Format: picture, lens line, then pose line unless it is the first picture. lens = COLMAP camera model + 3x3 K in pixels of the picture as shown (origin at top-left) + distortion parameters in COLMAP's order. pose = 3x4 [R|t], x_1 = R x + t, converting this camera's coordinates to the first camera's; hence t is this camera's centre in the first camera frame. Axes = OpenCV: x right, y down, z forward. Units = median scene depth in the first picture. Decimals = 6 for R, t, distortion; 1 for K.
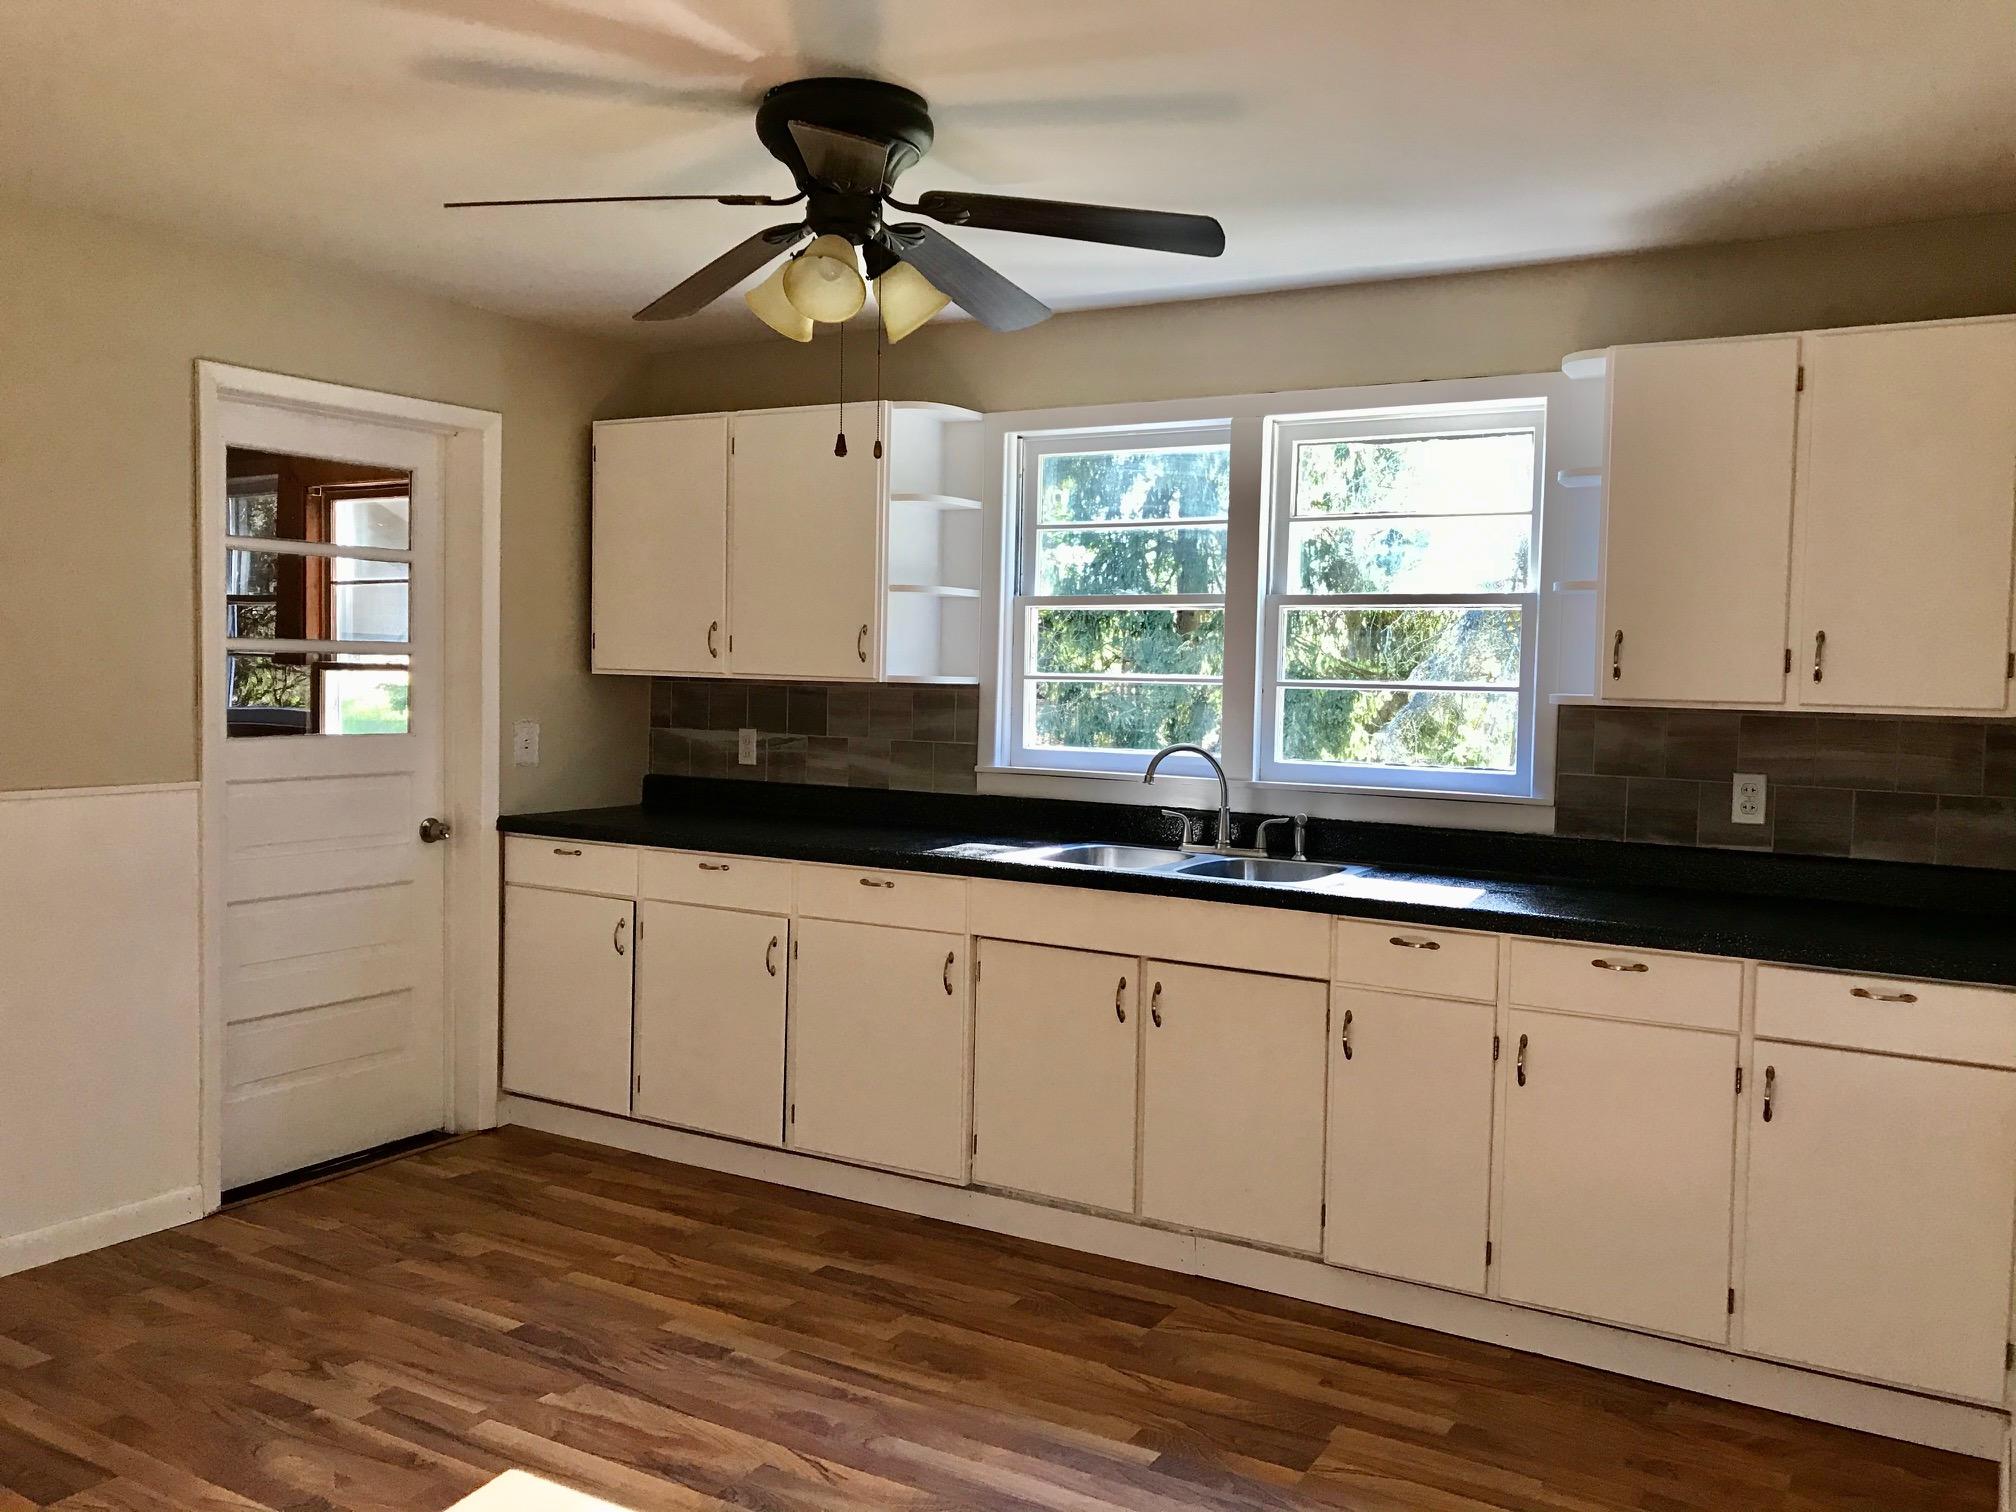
lens RADIAL K [[1666.9, 0, 1007.1], [0, 1666.9, 743.3], [0, 0, 1]] dist [0.058383, -0.101855]
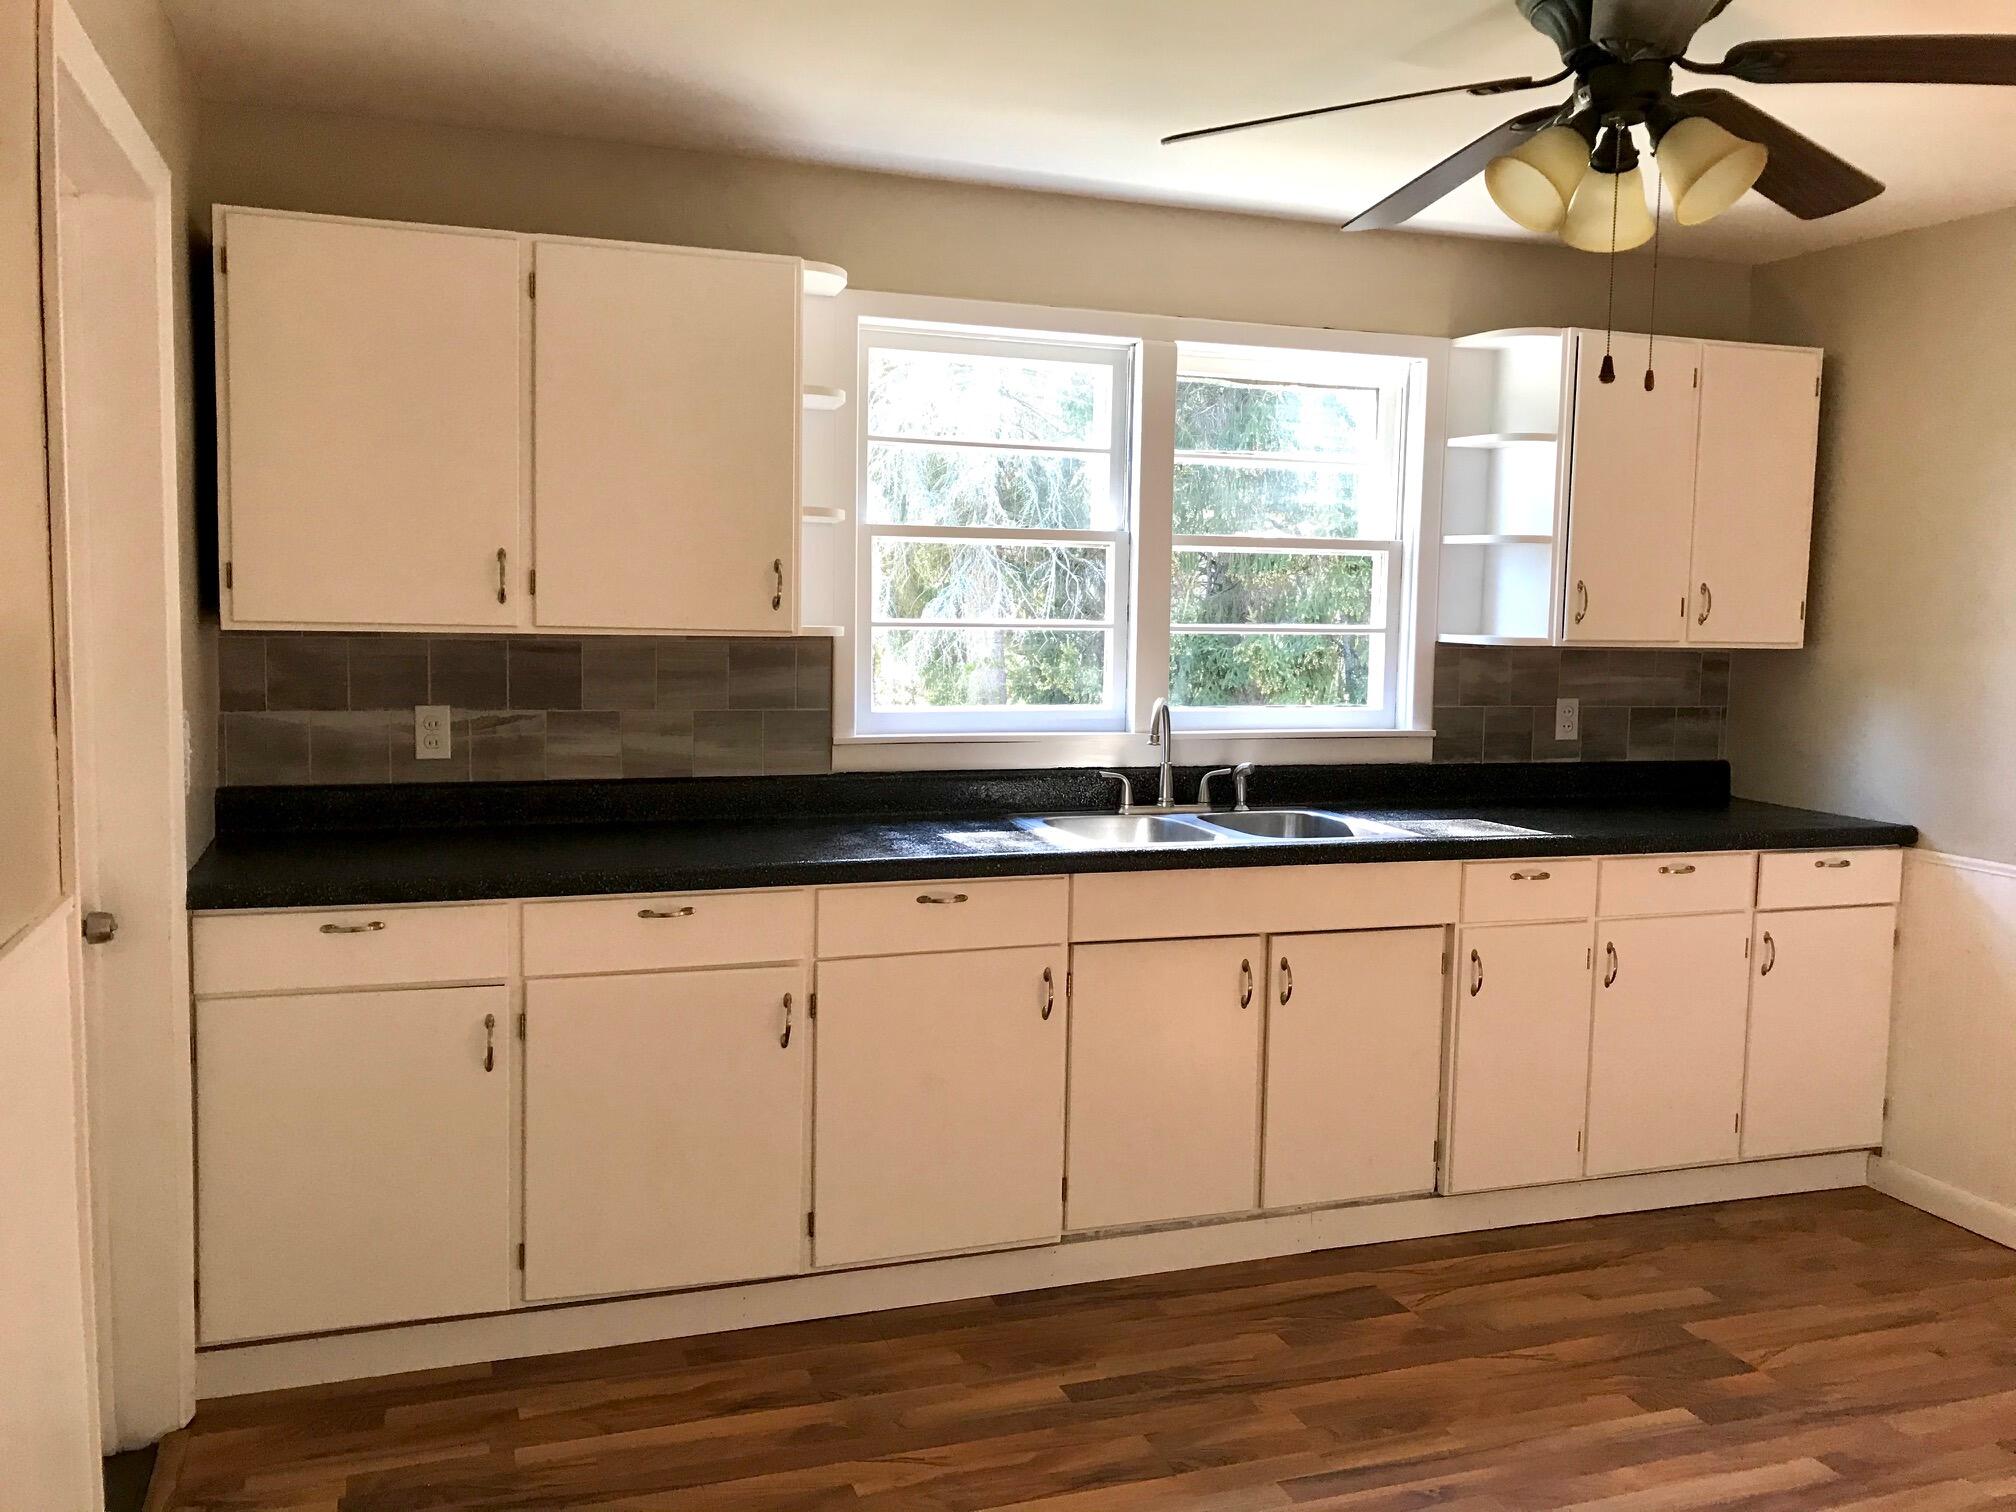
lens RADIAL K [[1666.9, 0, 1007.1], [0, 1666.9, 743.3], [0, 0, 1]] dist [0.058383, -0.101855]
pose [[0.634365, -0.076449, 0.769244, -0.685450], [0.030728, 0.996805, 0.073724, -0.047076], [-0.772423, -0.023130, 0.634687, 0.509530]]
